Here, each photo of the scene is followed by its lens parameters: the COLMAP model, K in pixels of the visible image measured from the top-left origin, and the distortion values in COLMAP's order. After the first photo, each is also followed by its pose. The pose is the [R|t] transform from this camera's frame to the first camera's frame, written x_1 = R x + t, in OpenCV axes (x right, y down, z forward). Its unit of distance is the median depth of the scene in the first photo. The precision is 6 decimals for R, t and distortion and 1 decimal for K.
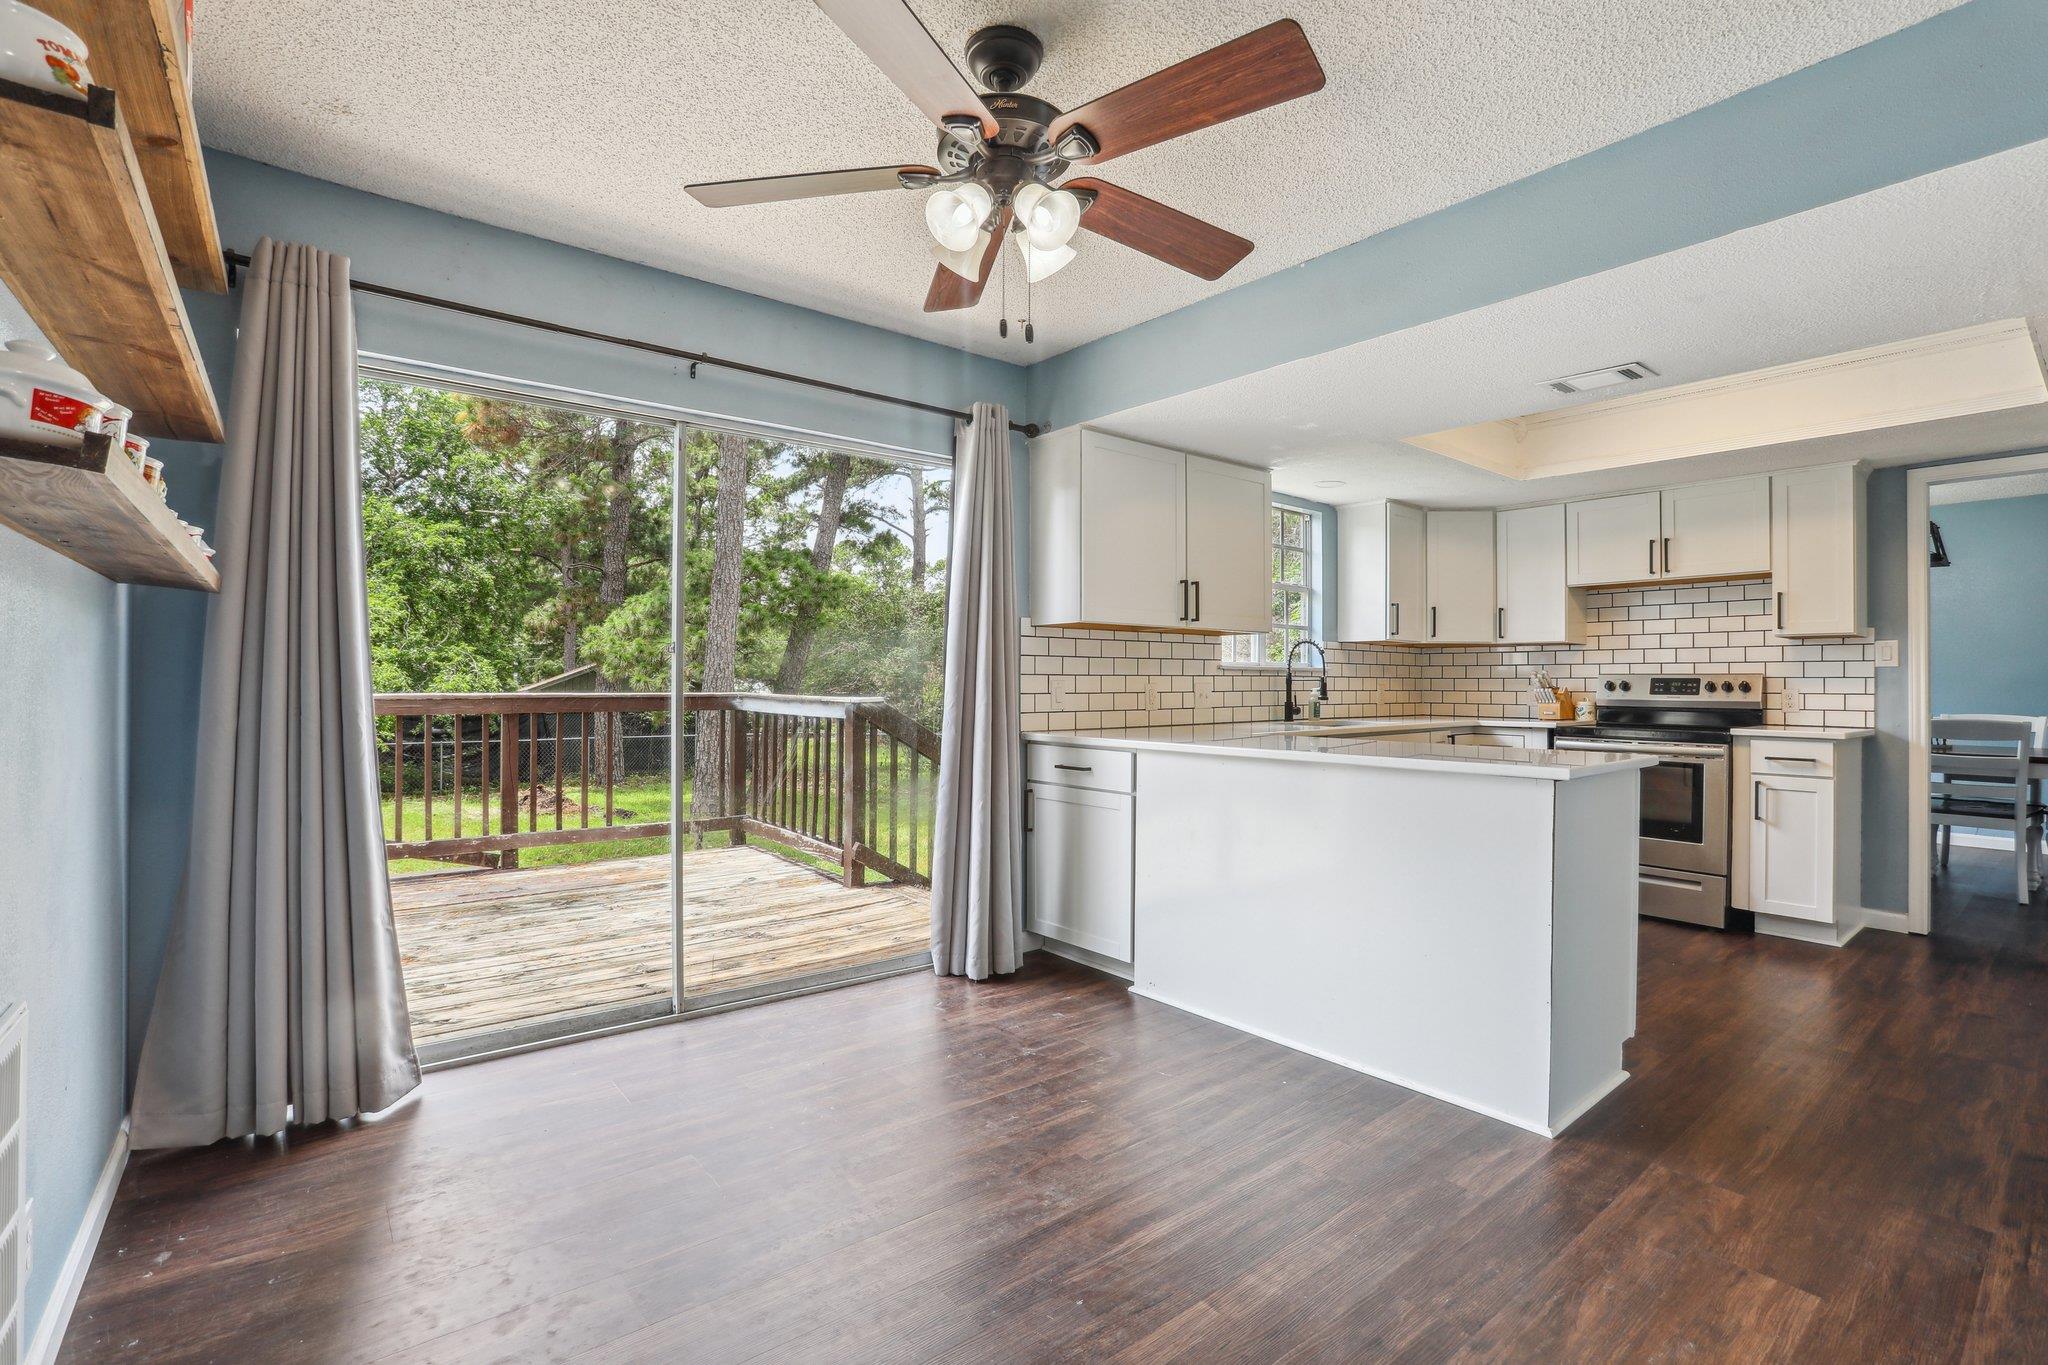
lens RADIAL K [[949.3, 0, 1024.0], [0, 949.3, 682.5], [0, 0, 1]] dist [-0.063625, 0.030753]
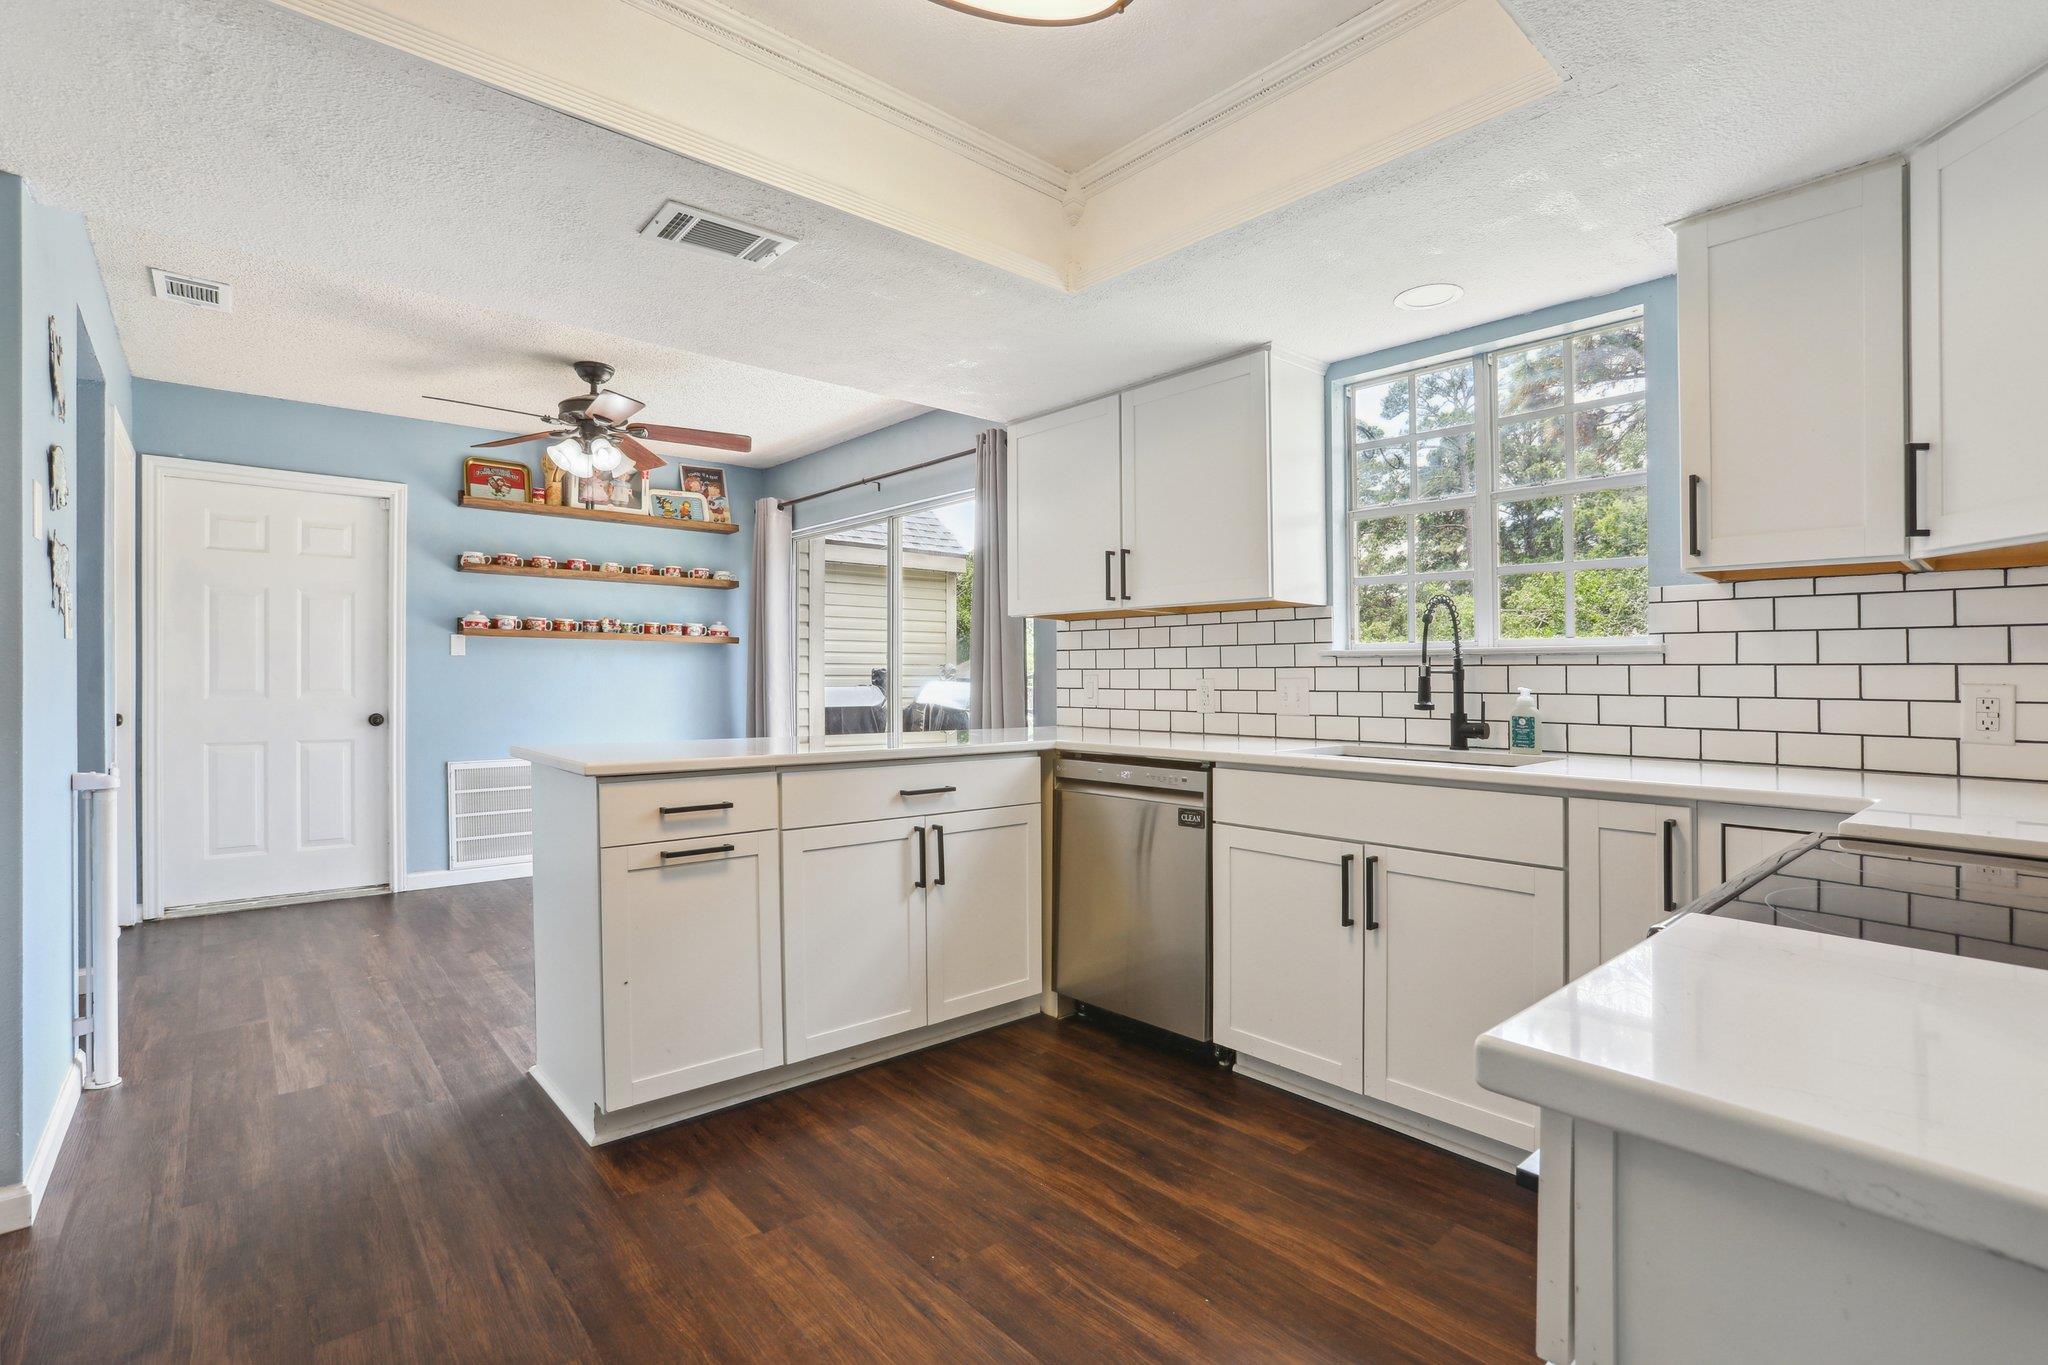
lens RADIAL K [[949.3, 0, 1024.0], [0, 949.3, 682.5], [0, 0, 1]] dist [-0.063625, 0.030753]
pose [[0.027857, 0.002411, -0.999609, 0.874608], [-0.004220, 0.999988, 0.002295, 0.002838], [0.999603, 0.004154, 0.027867, 0.794993]]
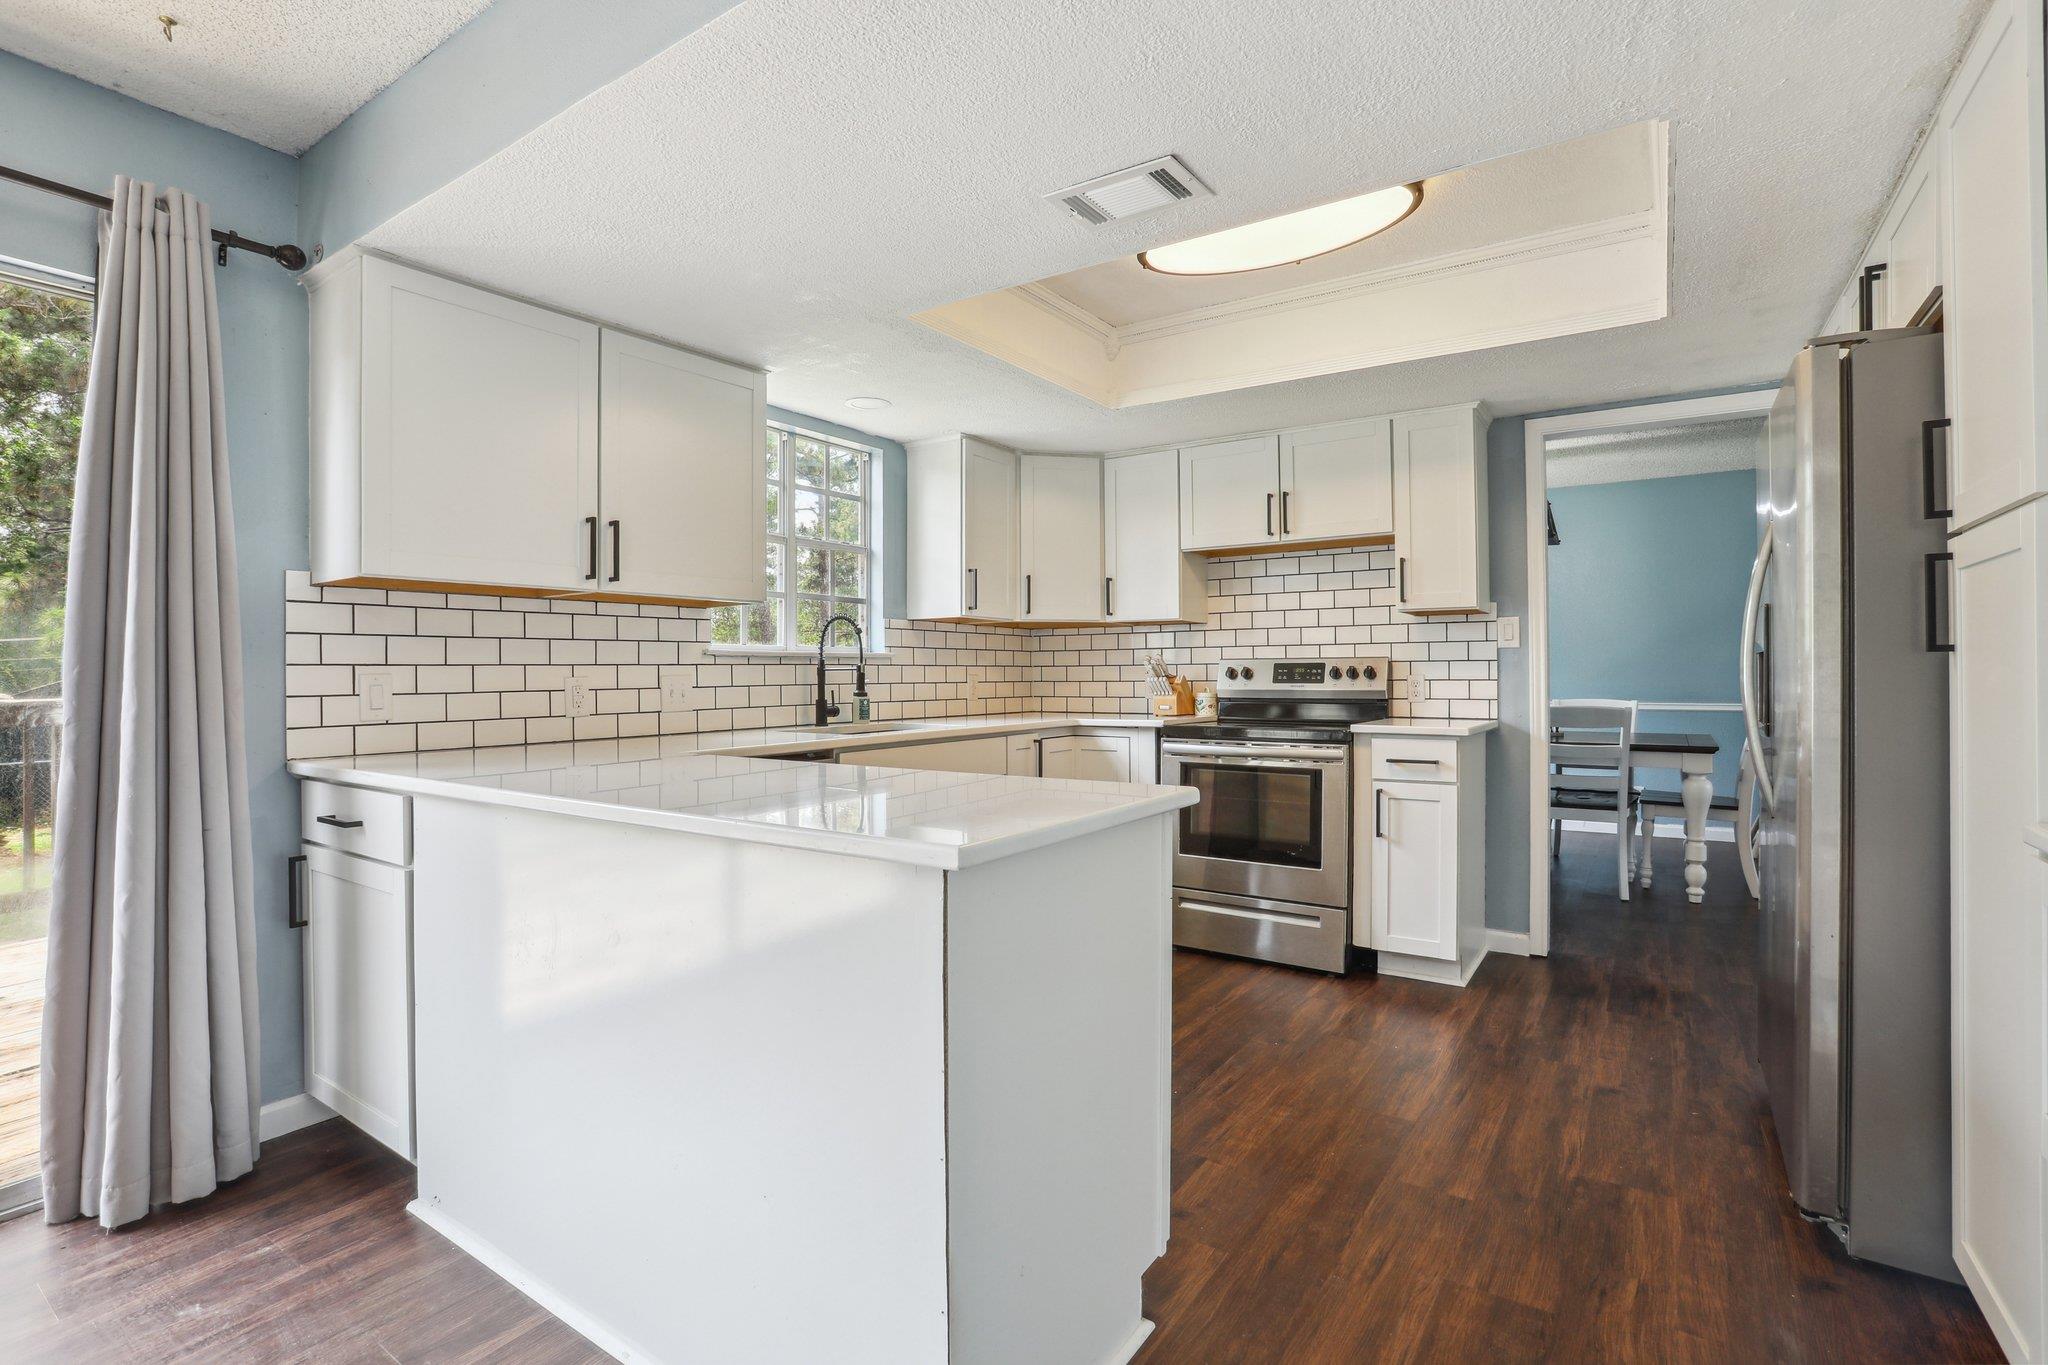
lens RADIAL K [[977.3, 0, 1016.0], [0, 977.3, 679.8], [0, 0, 1]] dist [-0.090862, 0.066041]
pose [[0.960478, -0.012385, 0.278079, 0.233099], [0.010922, 0.999917, 0.006811, 0.001622], [-0.278140, -0.003504, 0.960534, 0.252141]]
